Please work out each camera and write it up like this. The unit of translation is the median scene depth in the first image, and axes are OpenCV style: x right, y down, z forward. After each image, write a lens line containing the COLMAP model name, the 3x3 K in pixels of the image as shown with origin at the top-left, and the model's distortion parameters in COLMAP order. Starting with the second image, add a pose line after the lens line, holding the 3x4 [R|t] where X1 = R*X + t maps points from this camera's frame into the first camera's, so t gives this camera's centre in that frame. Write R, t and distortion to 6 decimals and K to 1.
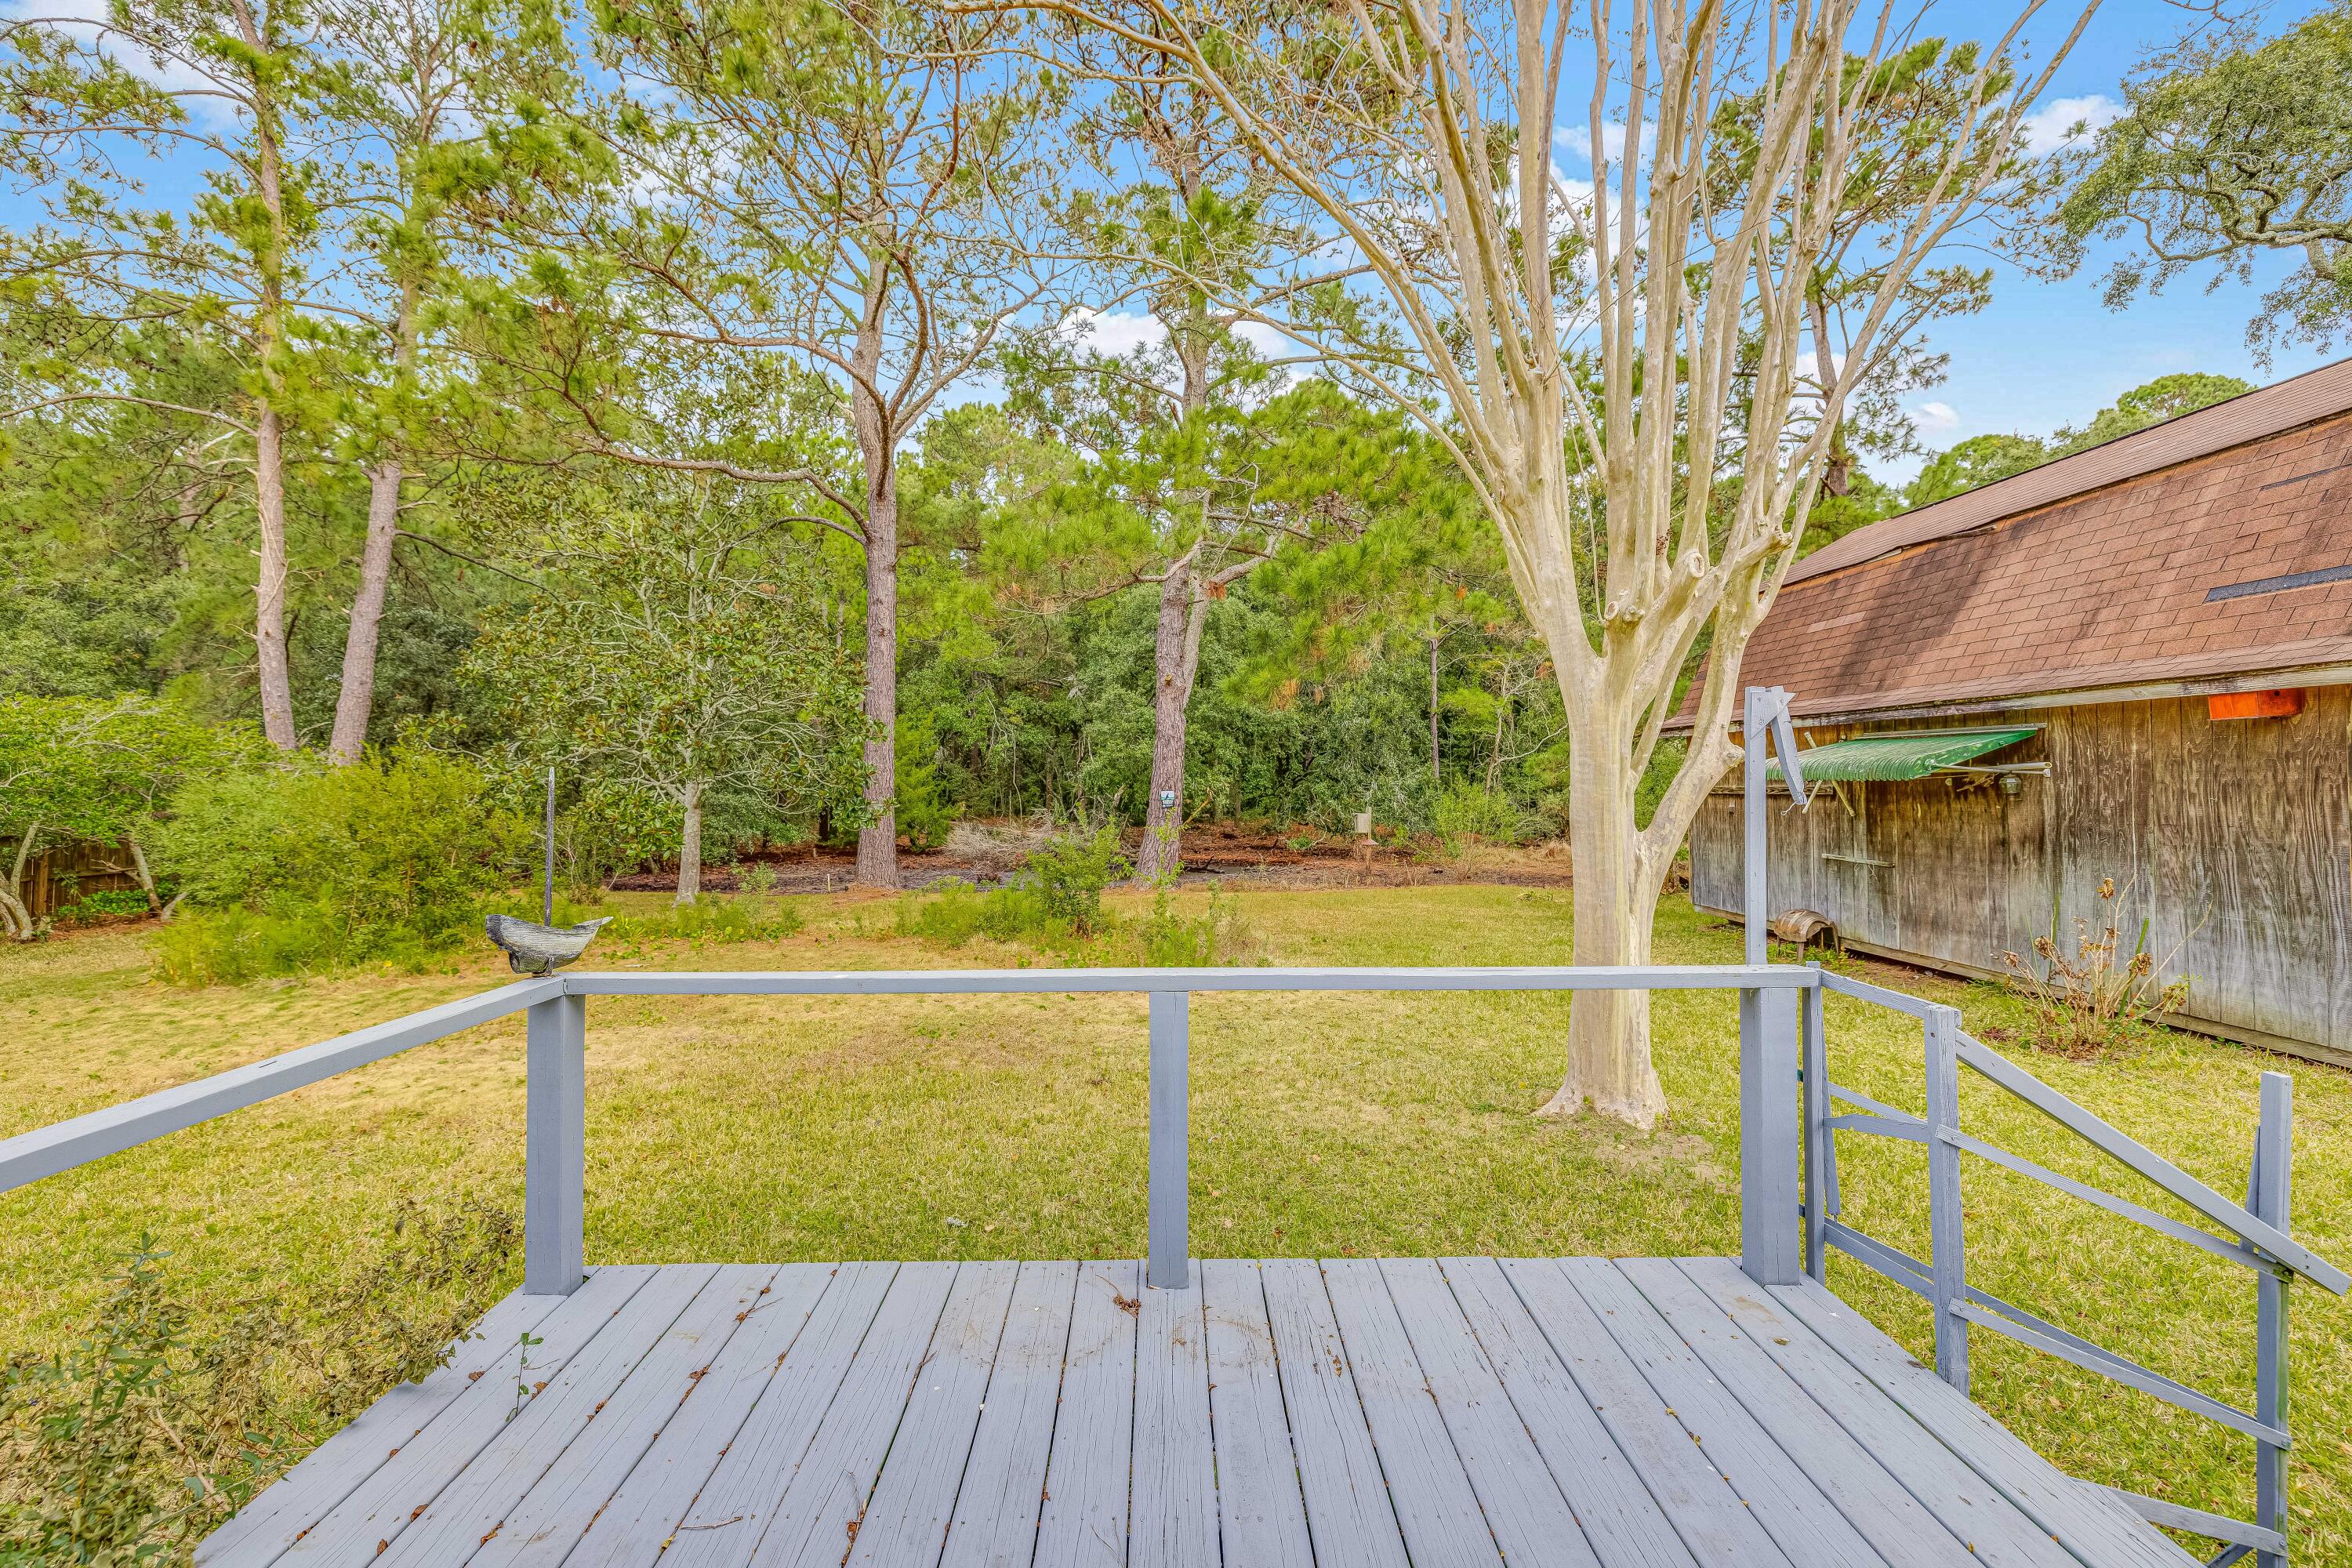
lens RADIAL K [[1014.8, 0, 1167.5], [0, 1014.8, 765.0], [0, 0, 1]] dist [0.002015, 0.000526]
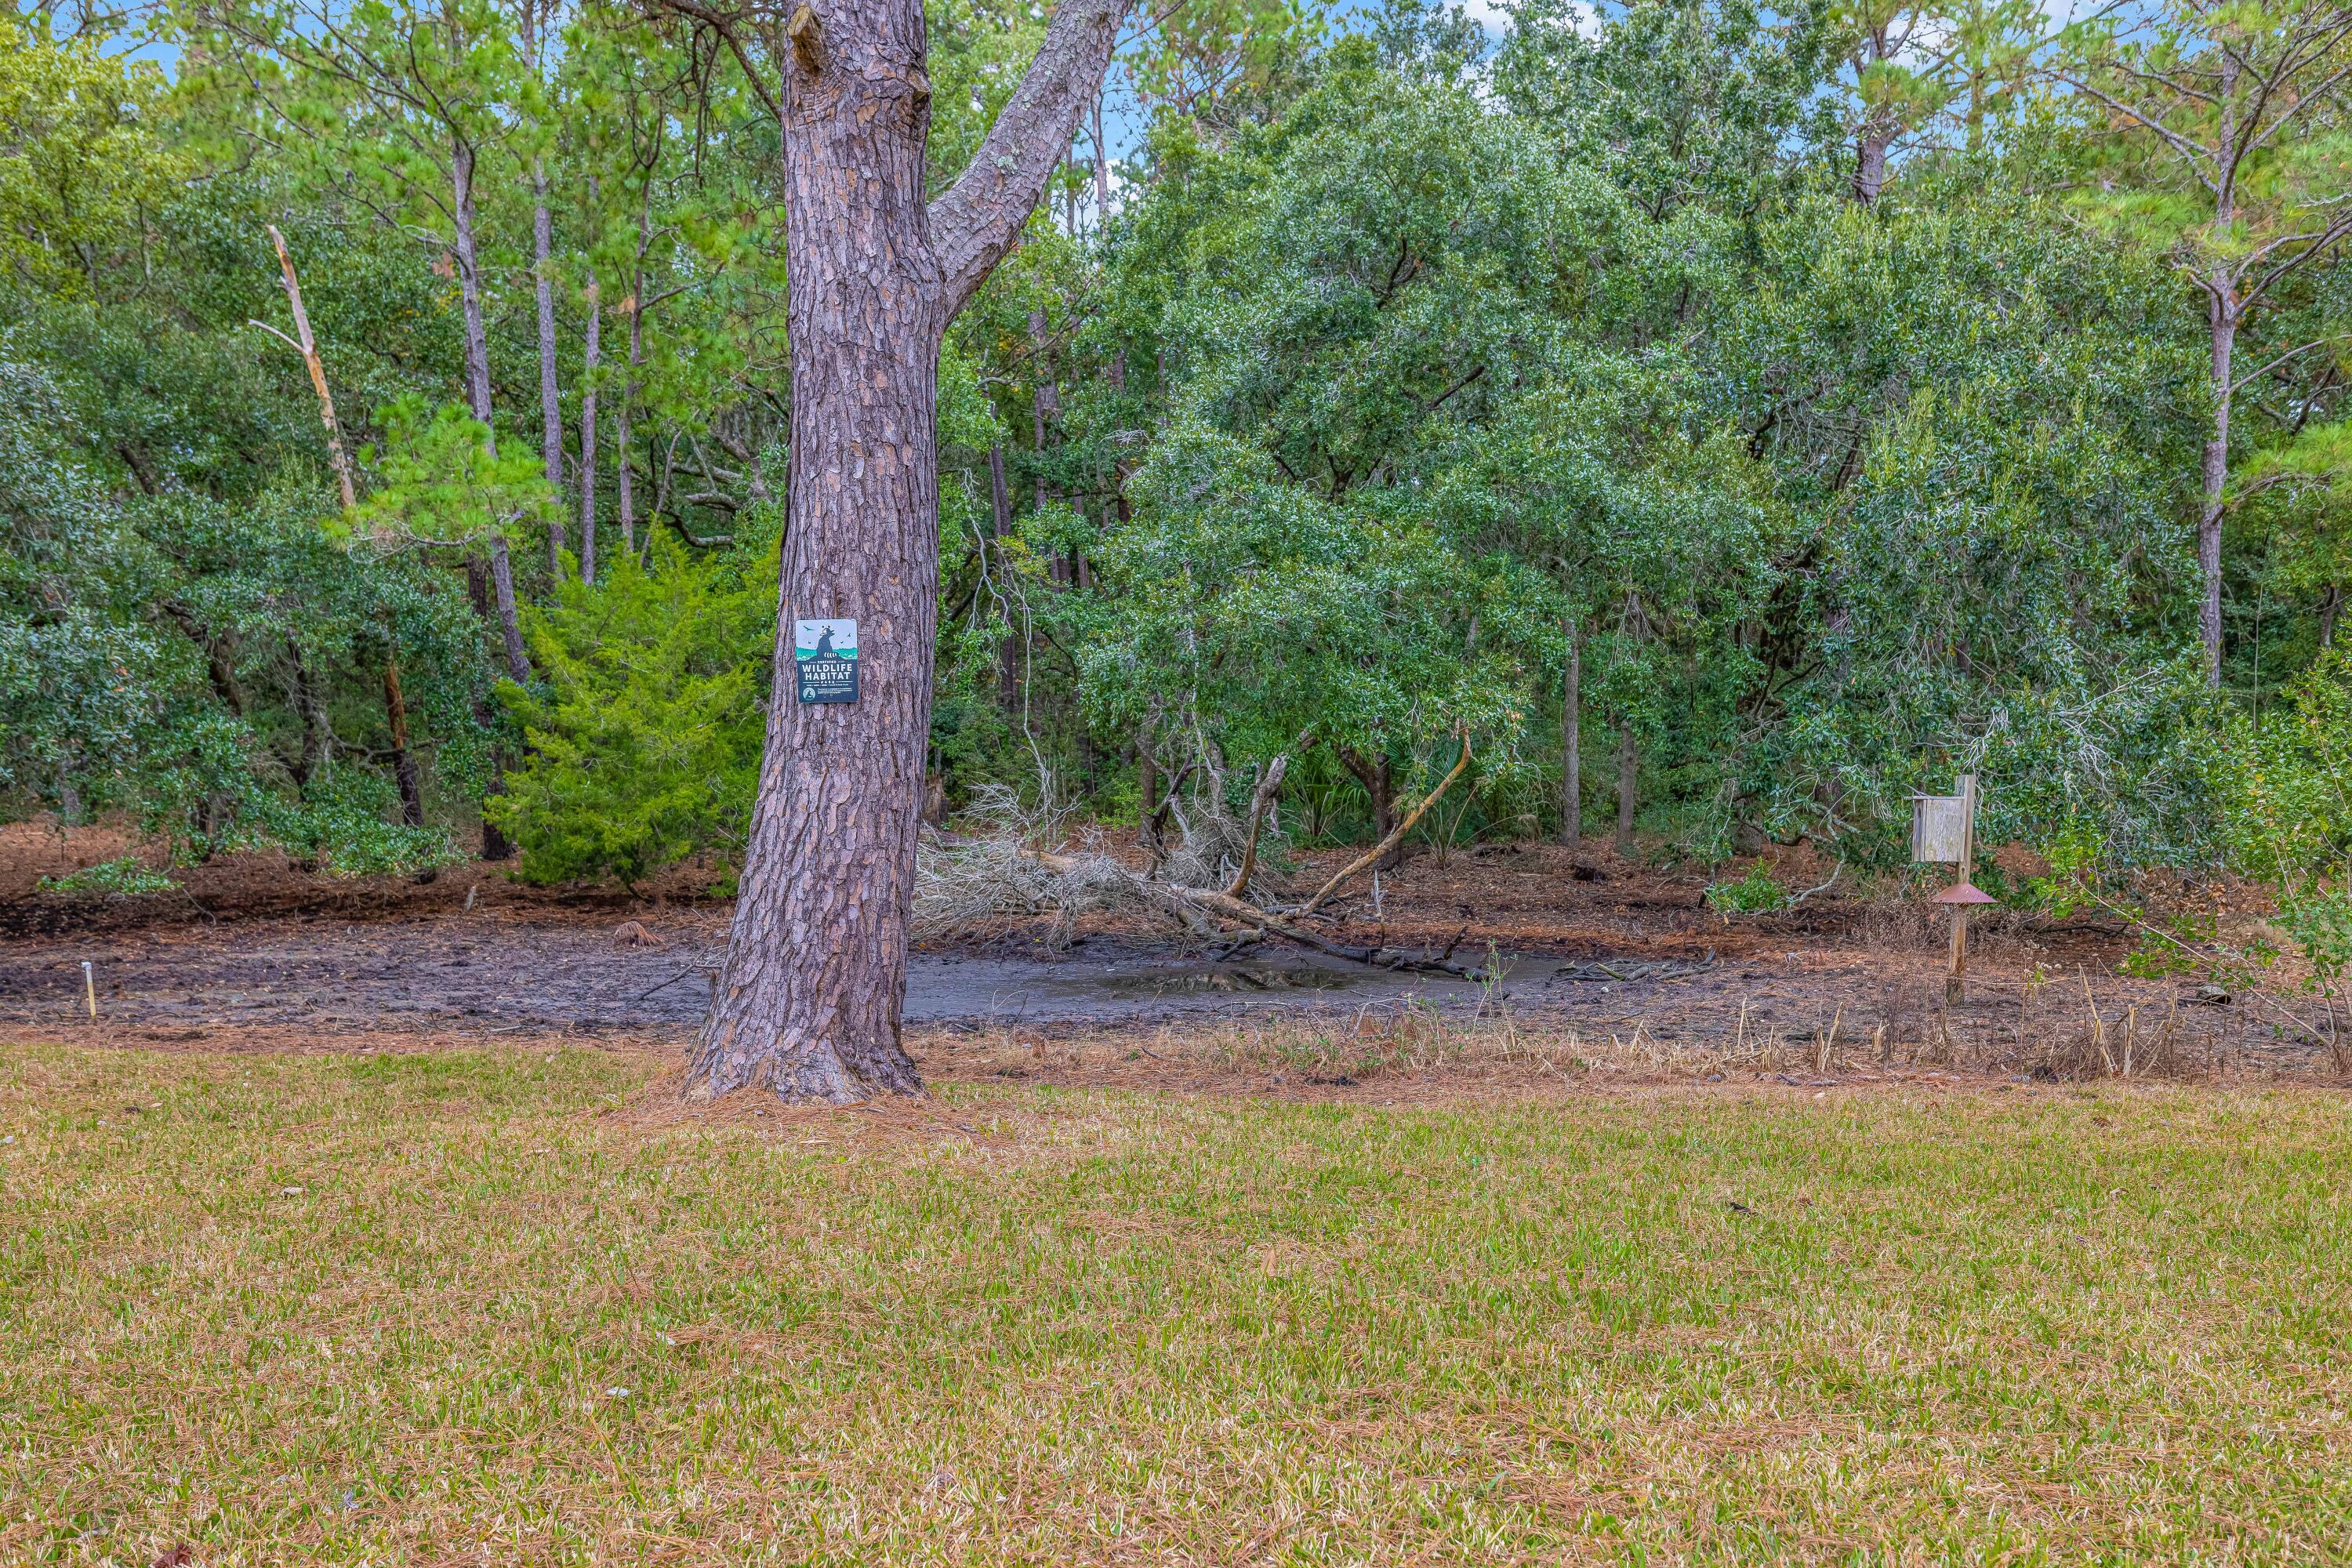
lens RADIAL K [[1858.7, 0, 1169.7], [0, 1858.7, 951.2], [0, 0, 1]] dist [-0.077487, 0.160752]
pose [[0.971029, 0.025981, -0.237544, 0.294620], [0.000186, 0.993989, 0.109477, 0.096380], [0.238961, -0.106350, 0.965188, 1.217141]]
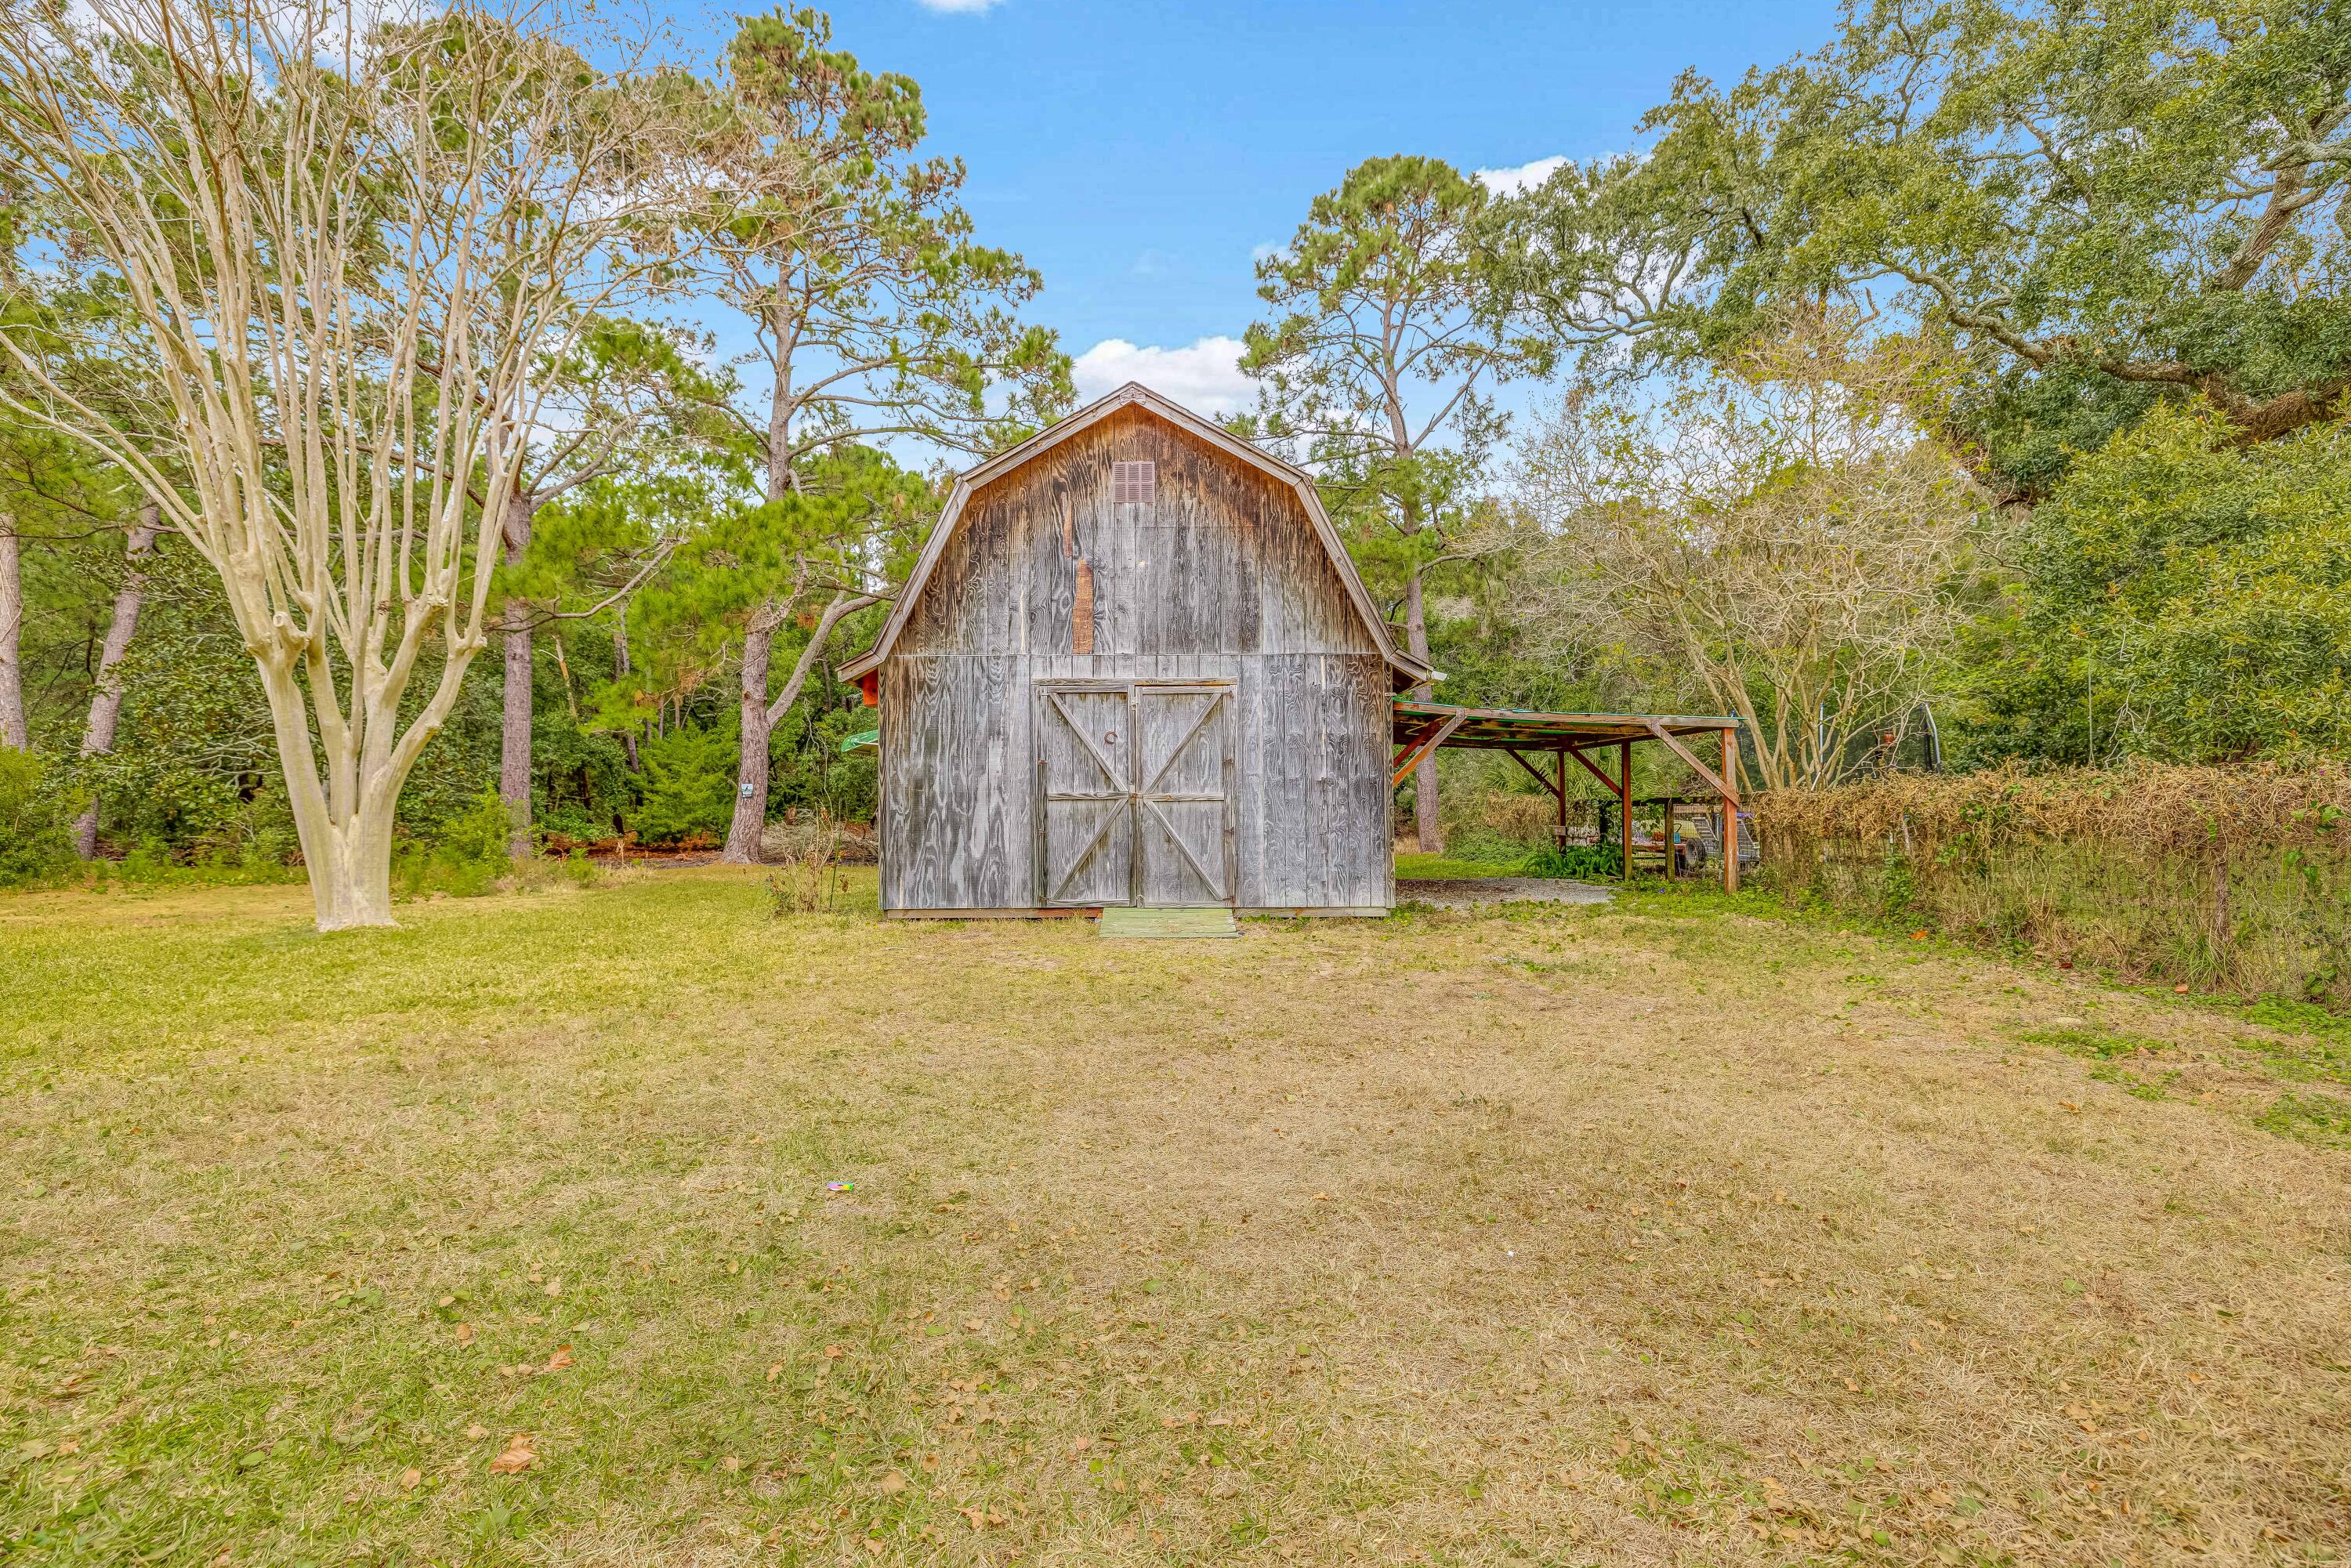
lens RADIAL K [[1006.1, 0, 1163.5], [0, 1006.1, 771.1], [0, 0, 1]] dist [-0.001589, -0.000034]
pose [[0.999302, -0.005552, -0.036937, 1.030572], [0.005113, 0.999915, -0.011986, 0.051187], [0.037001, 0.011789, 0.999246, -0.381165]]
